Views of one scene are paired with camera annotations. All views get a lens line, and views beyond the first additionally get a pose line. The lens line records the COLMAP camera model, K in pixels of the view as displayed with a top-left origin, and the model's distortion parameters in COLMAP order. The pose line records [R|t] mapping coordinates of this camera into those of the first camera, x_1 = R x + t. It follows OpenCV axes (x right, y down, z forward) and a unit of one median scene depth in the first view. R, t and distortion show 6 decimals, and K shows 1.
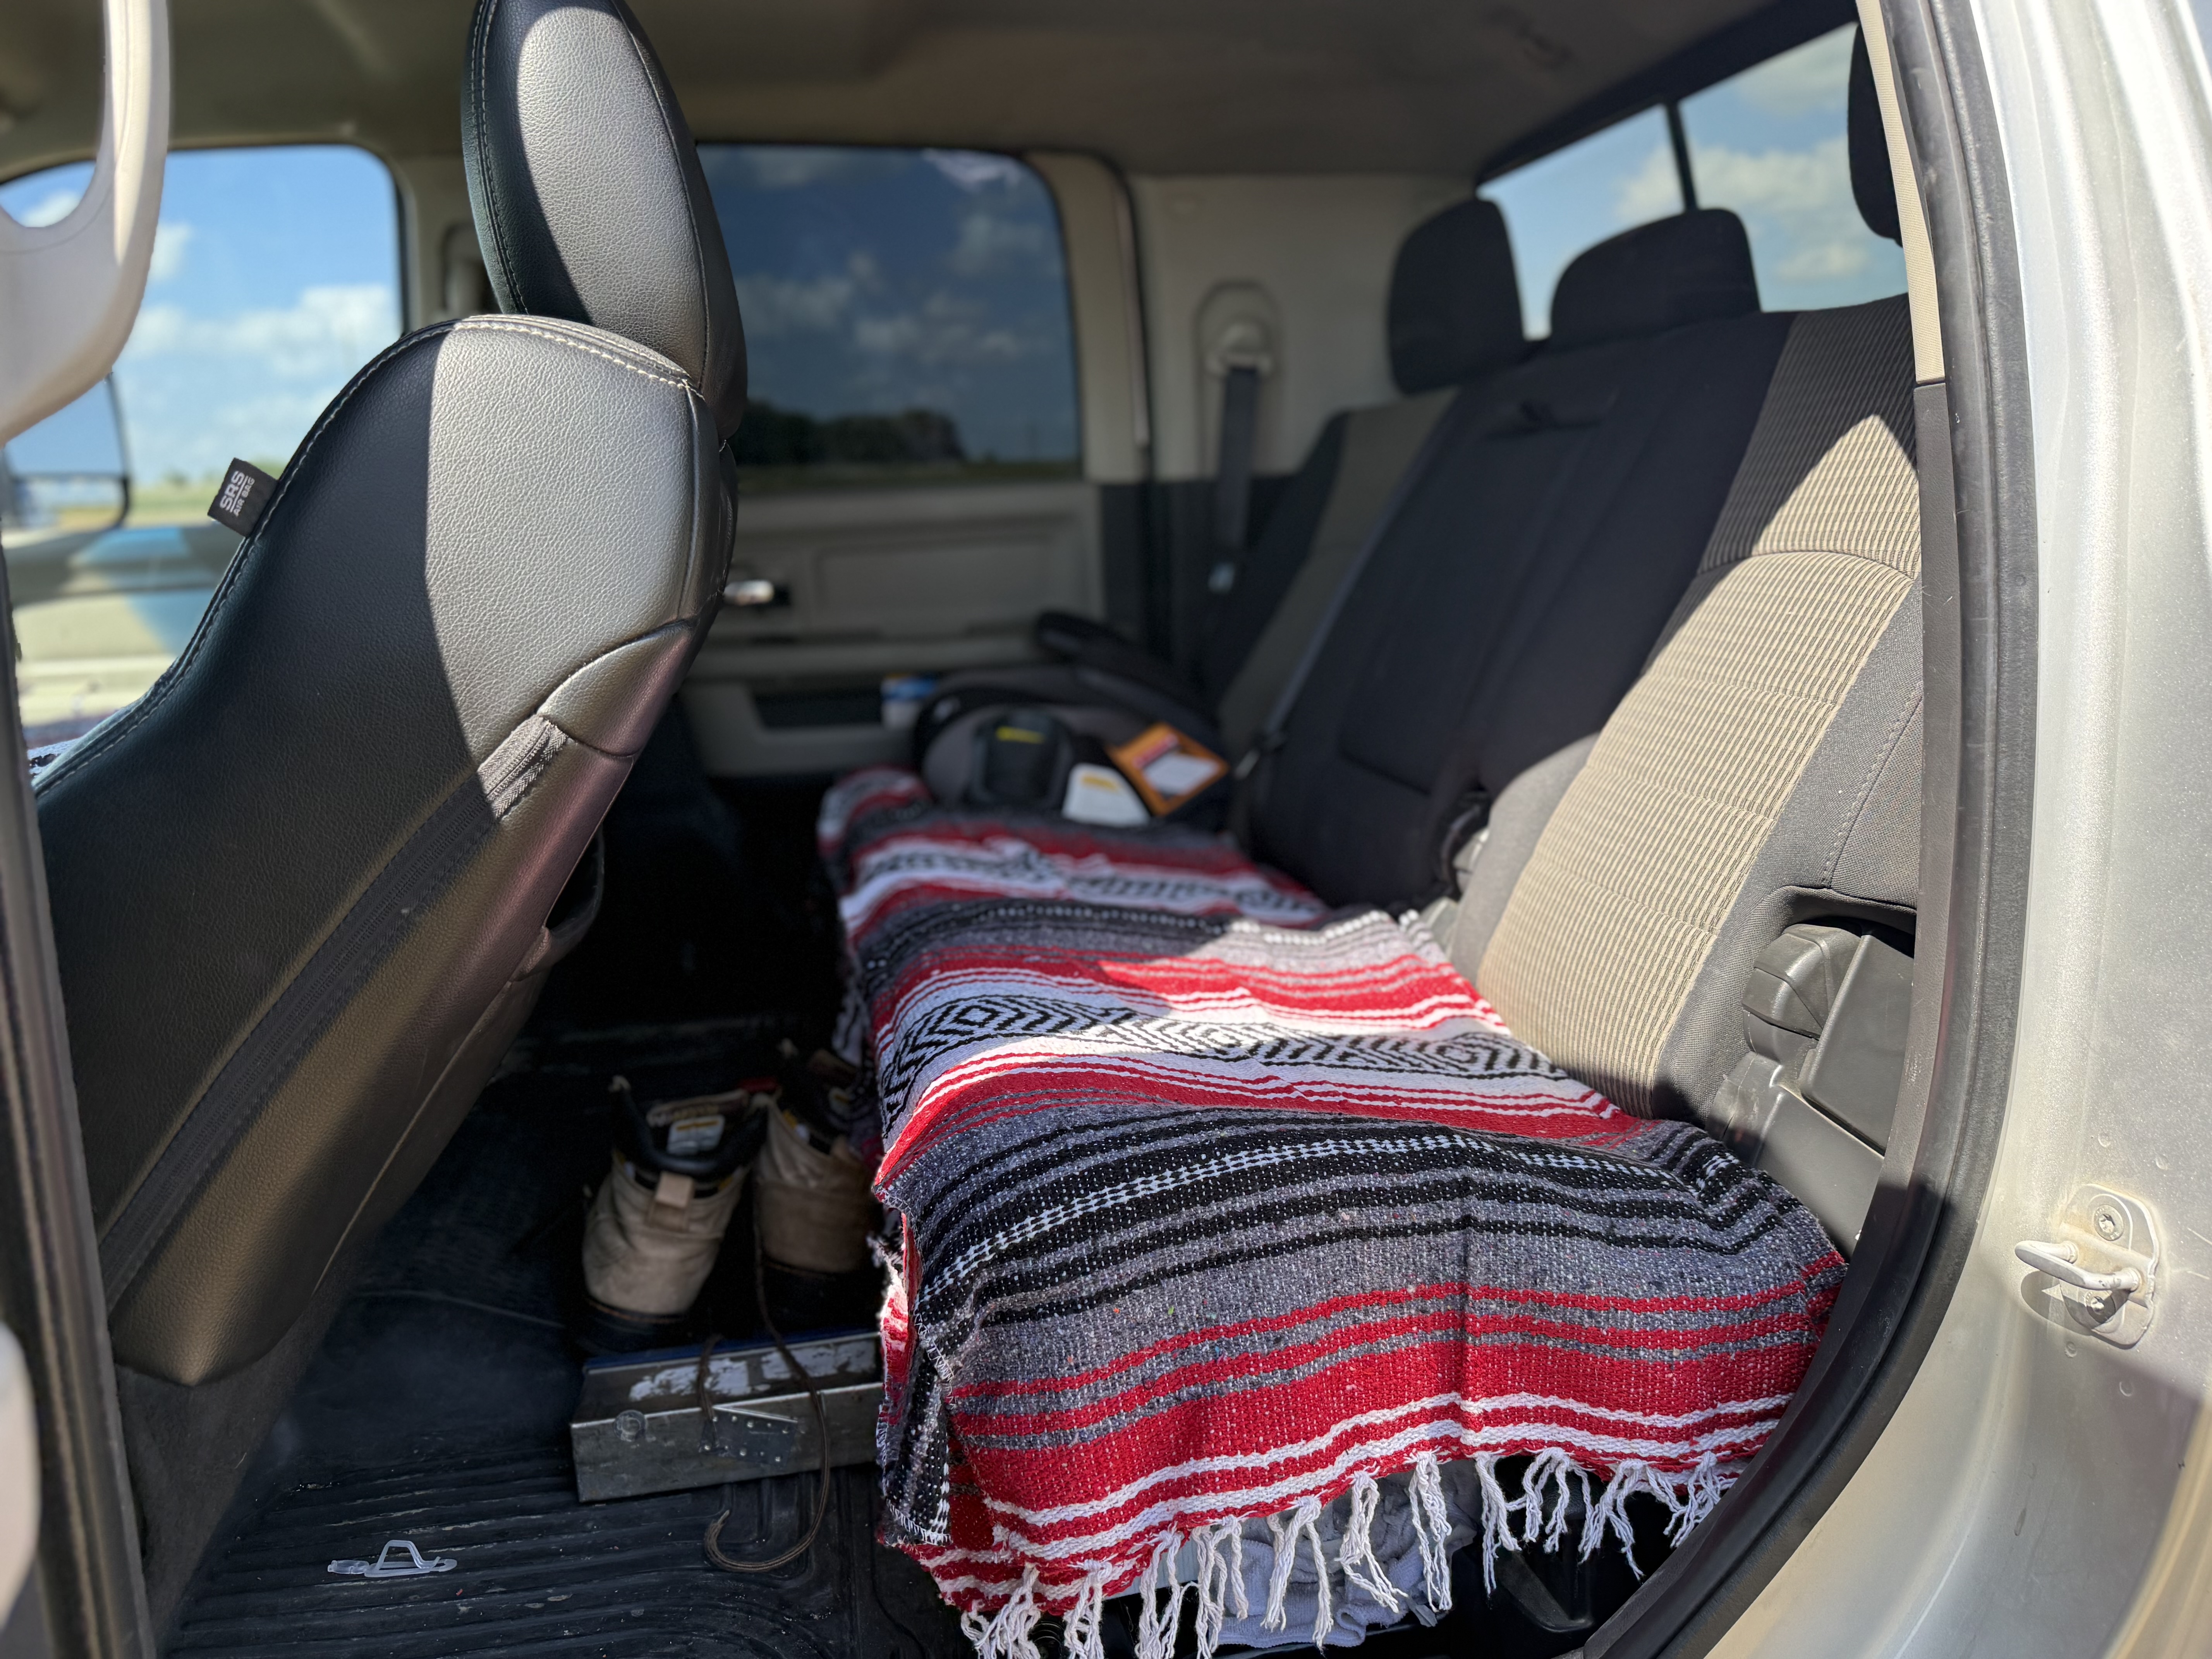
lens RADIAL K [[1543.0, 0, 1105.9], [0, 1543.0, 828.5], [0, 0, 1]] dist [-0.004038, -0.004337]
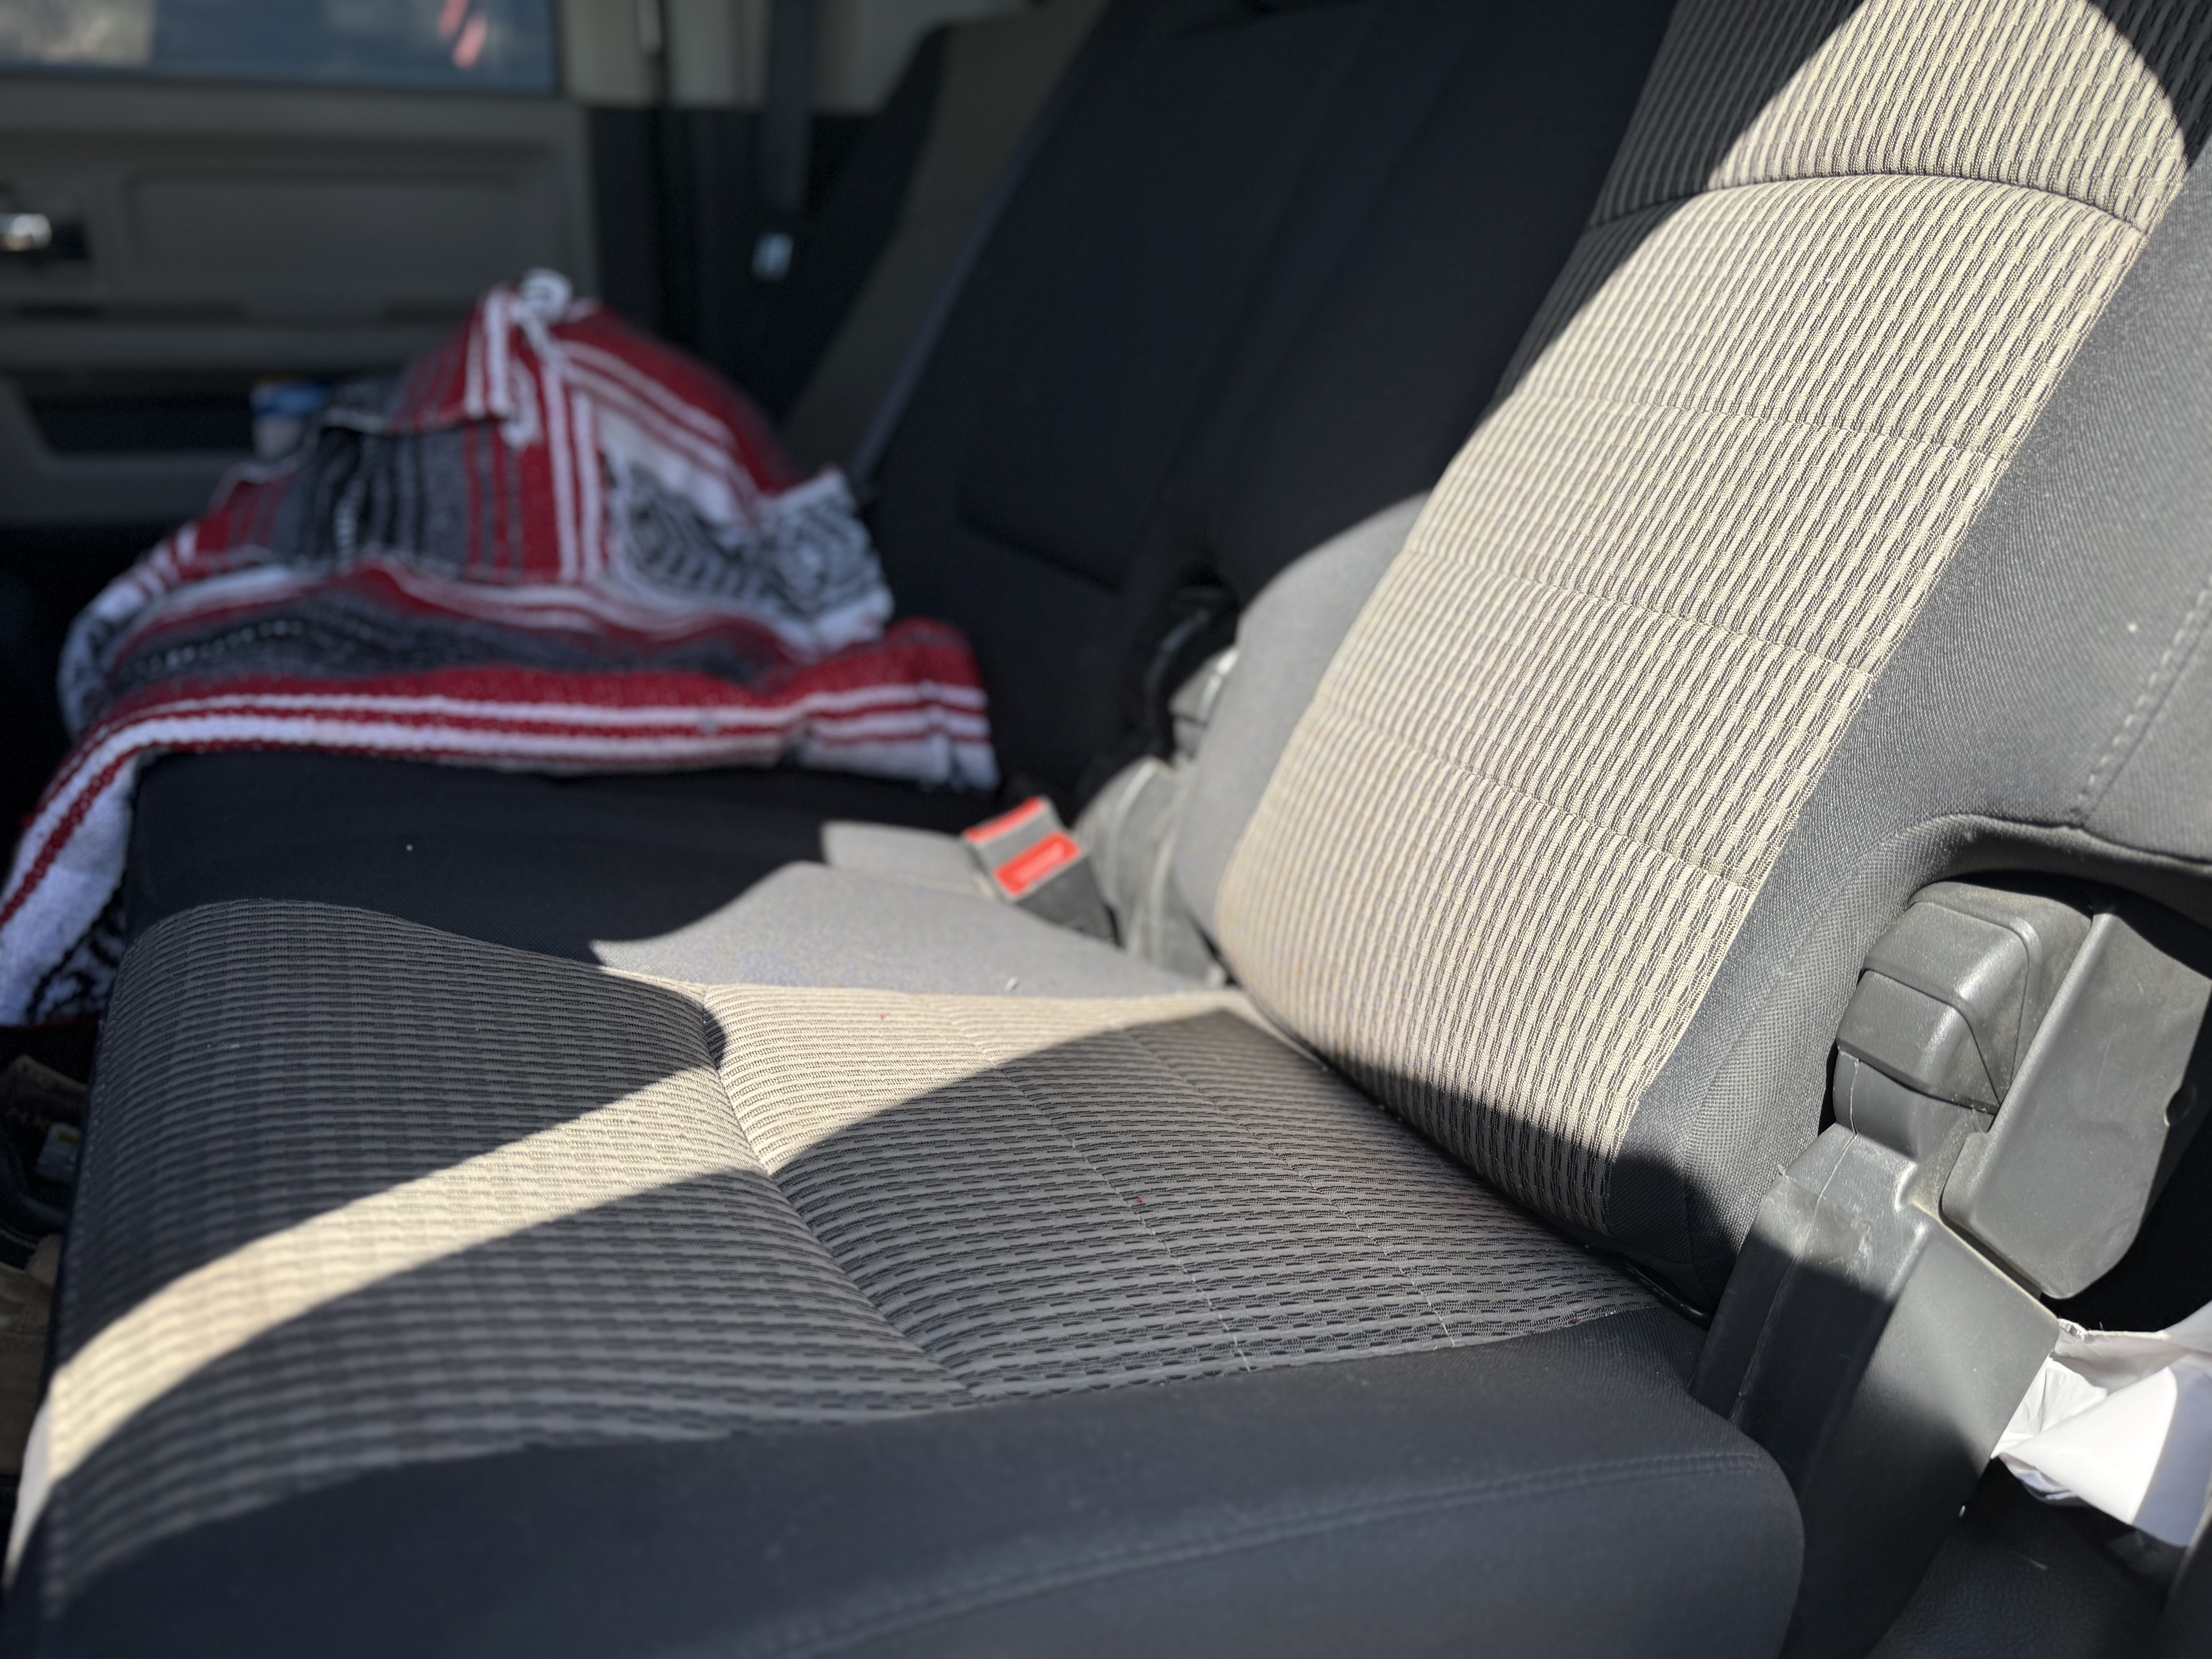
lens RADIAL K [[1543.0, 0, 1098.8], [0, 1543.0, 835.6], [0, 0, 1]] dist [-0.004038, -0.004337]
pose [[0.960581, -0.025791, 0.276800, 0.030461], [-0.016575, 0.988603, 0.149634, -0.018257], [-0.277504, -0.148323, 0.949206, 0.448096]]
